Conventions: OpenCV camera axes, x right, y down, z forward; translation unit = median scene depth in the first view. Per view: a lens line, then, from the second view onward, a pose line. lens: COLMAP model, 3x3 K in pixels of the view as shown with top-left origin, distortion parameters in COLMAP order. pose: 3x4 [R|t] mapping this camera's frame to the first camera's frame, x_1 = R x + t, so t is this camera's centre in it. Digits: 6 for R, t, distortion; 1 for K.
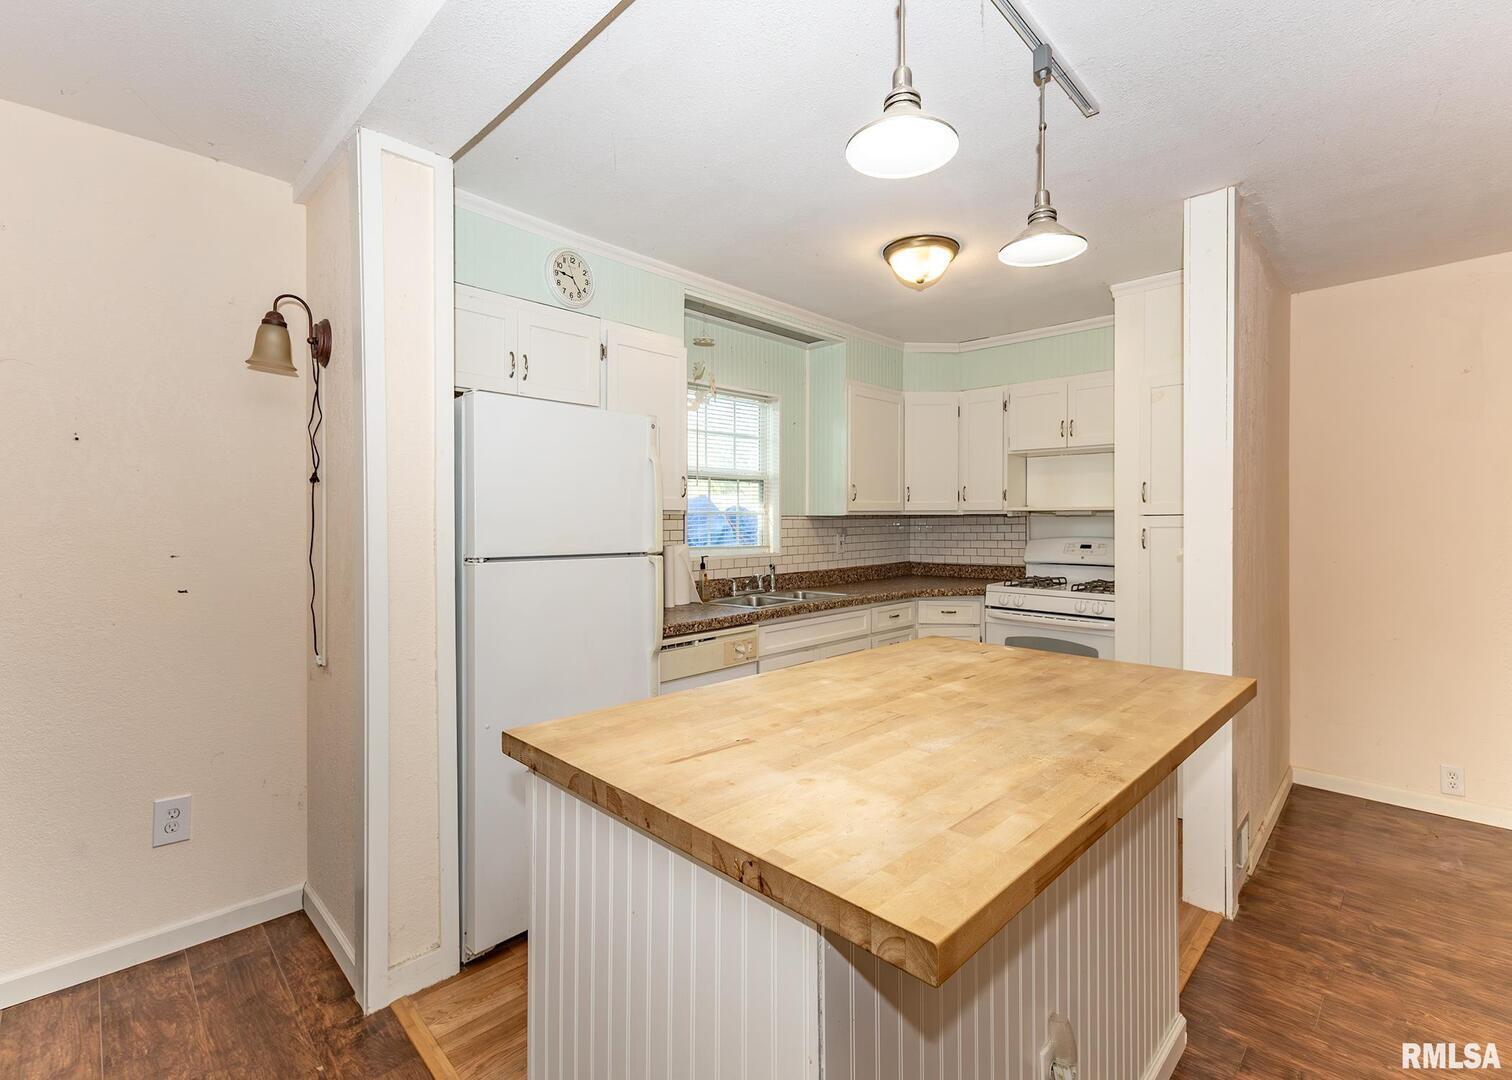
lens RADIAL K [[683.6, 0, 757.9], [0, 683.6, 515.2], [0, 0, 1]] dist [0.015585, 0.000179]
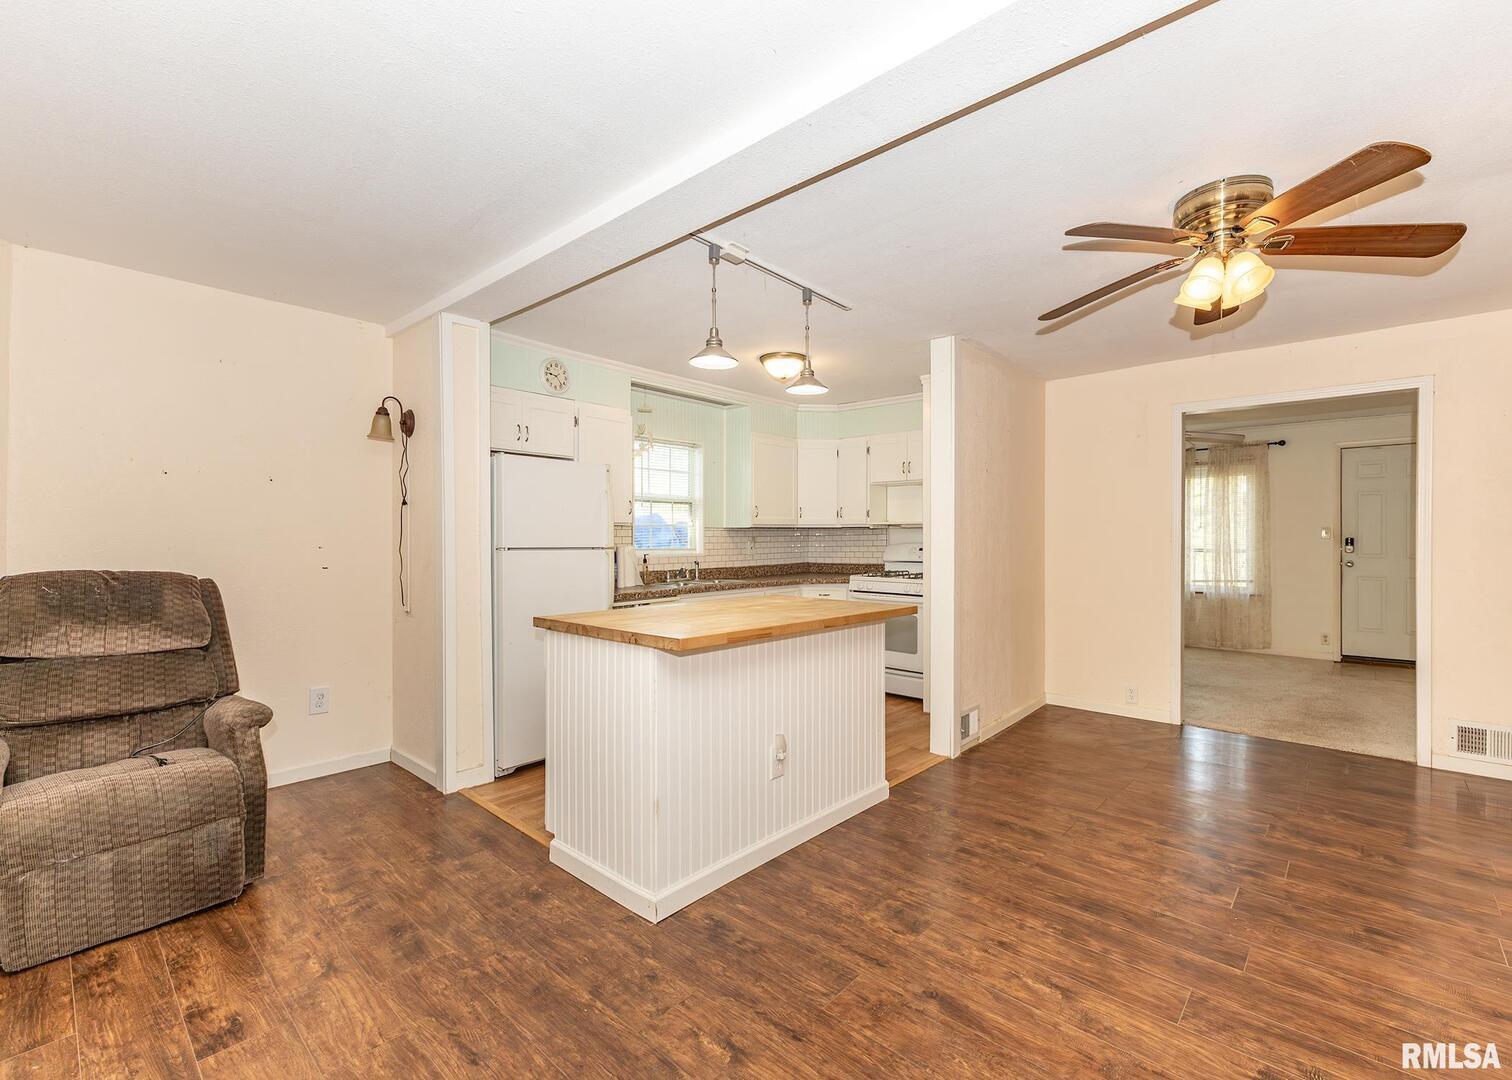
lens RADIAL K [[691.5, 0, 819.1], [0, 691.5, 529.9], [0, 0, 1]] dist [0.000687, 0.000053]
pose [[0.992106, -0.000370, 0.125398, 0.098244], [0.001035, 0.999986, -0.005240, 0.014779], [-0.125394, 0.005328, 0.992093, -0.492164]]
